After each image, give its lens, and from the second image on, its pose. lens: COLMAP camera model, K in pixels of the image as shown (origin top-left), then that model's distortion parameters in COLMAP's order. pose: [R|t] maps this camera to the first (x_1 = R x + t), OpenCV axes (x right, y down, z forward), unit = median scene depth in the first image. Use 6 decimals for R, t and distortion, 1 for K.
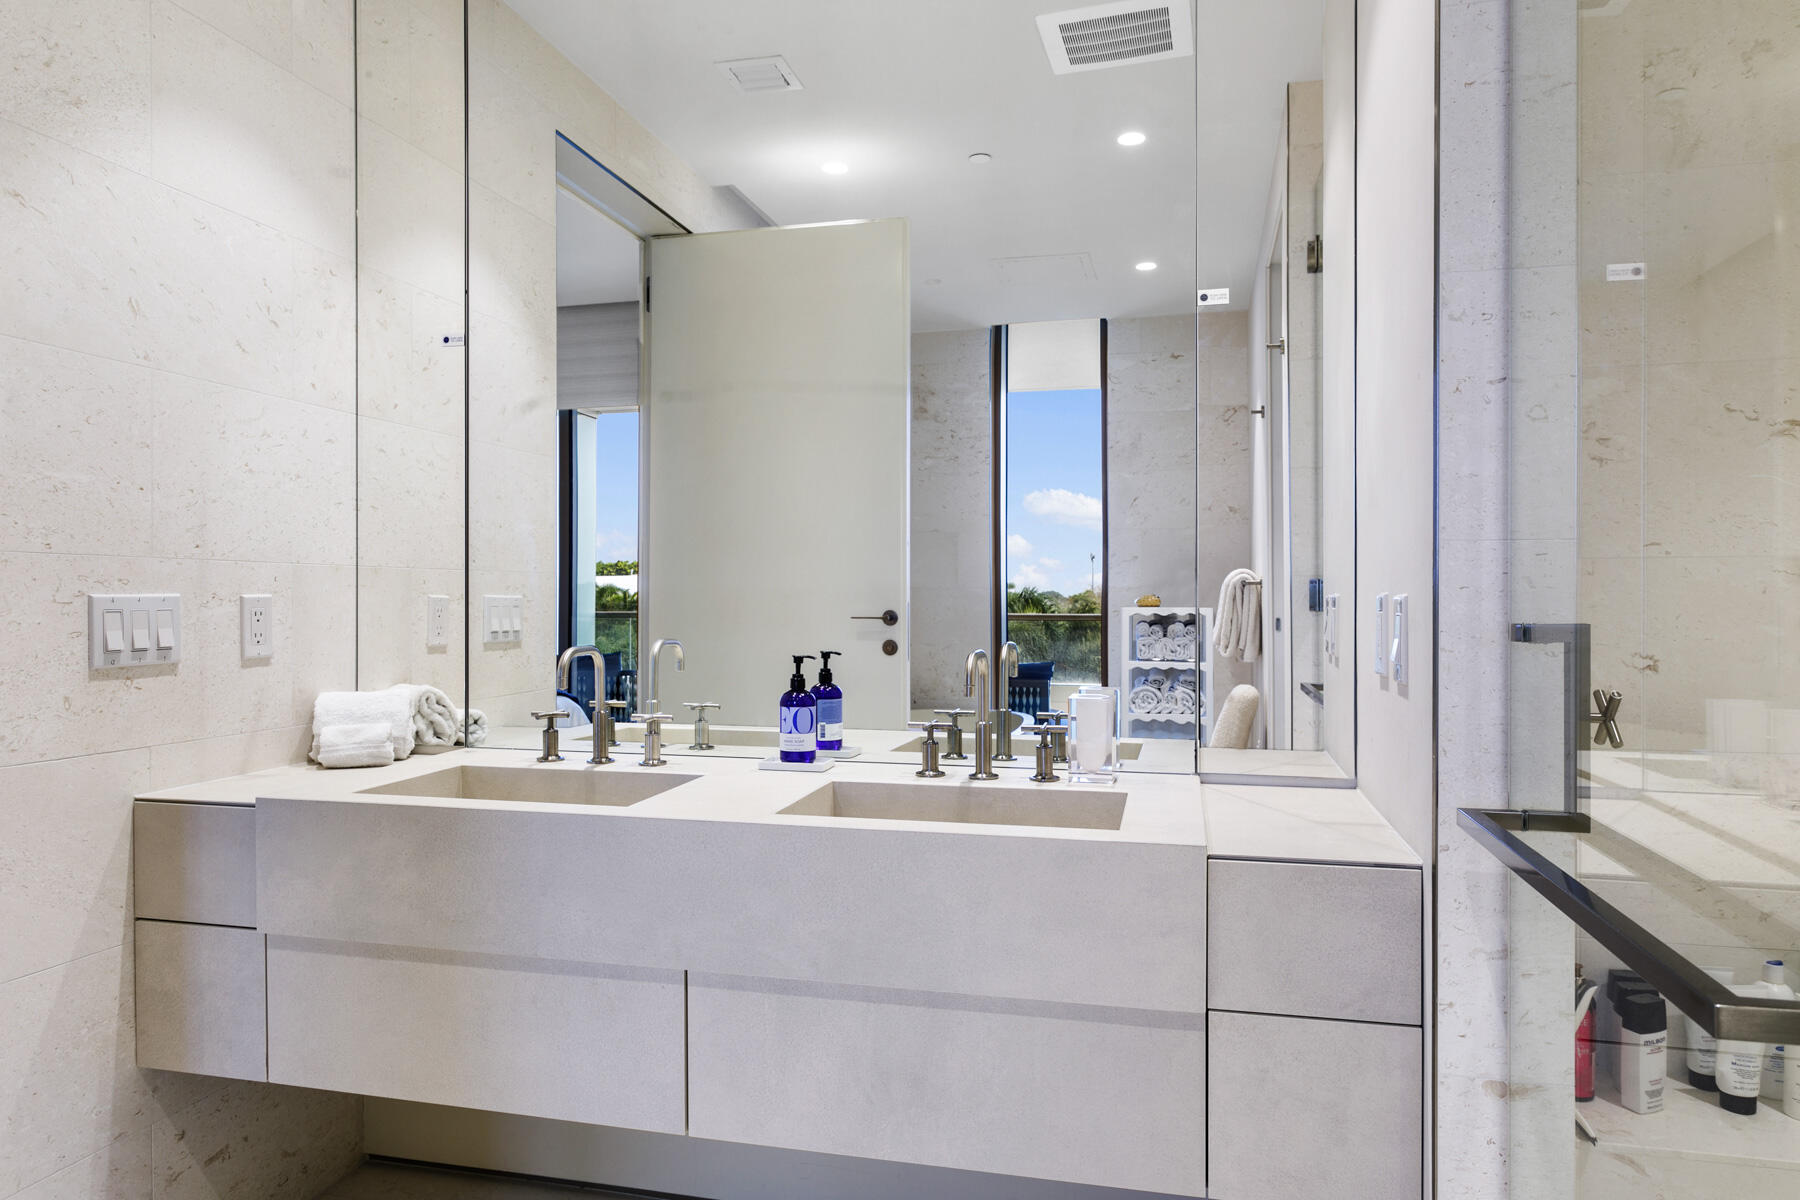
lens RADIAL K [[1157.8, 0, 903.5], [0, 1157.8, 610.6], [0, 0, 1]] dist [-0.000303, -0.000601]
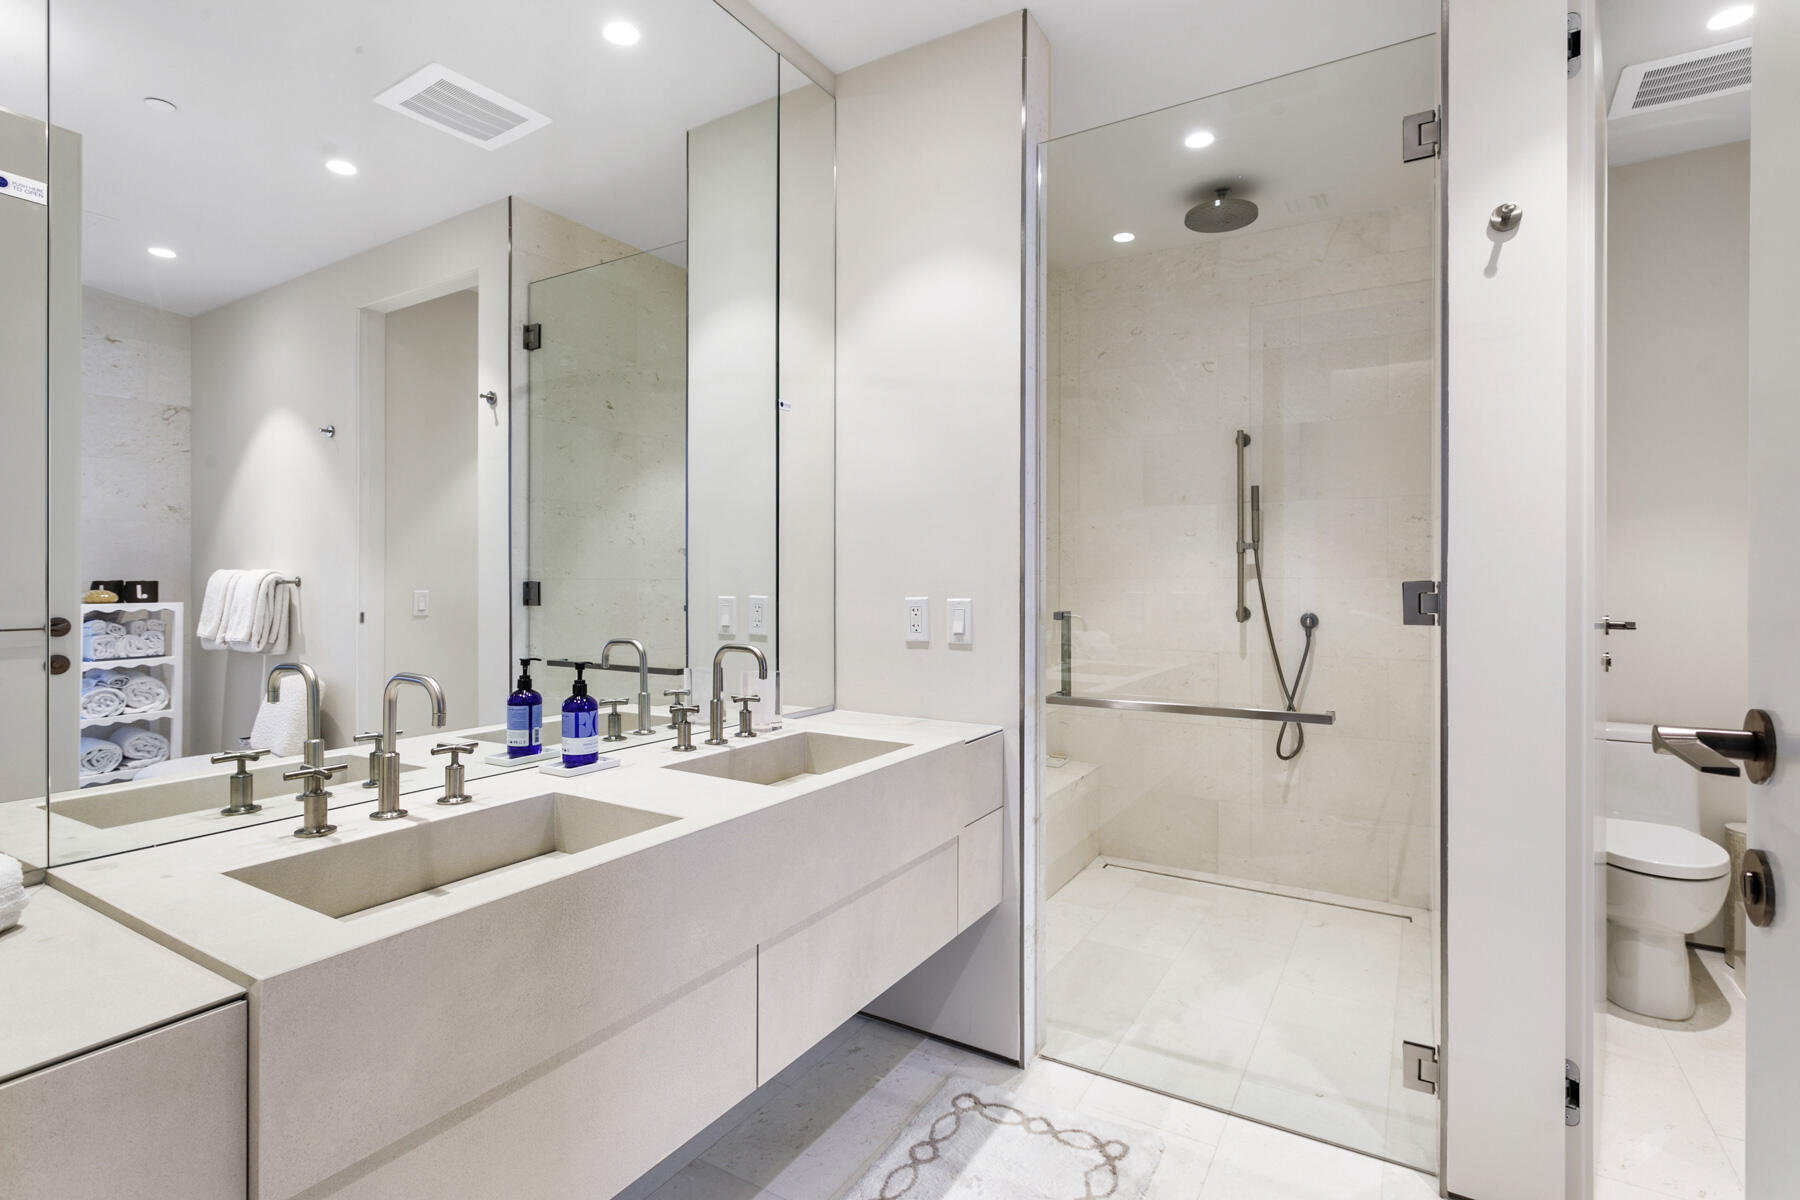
lens RADIAL K [[867.2, 0, 908.7], [0, 867.2, 592.9], [0, 0, 1]] dist [-0.005125, -0.000084]
pose [[0.286854, -0.008893, 0.957933, -0.703285], [0.010221, 0.999928, 0.006222, -0.023969], [-0.957920, 0.008007, 0.286925, 0.454815]]
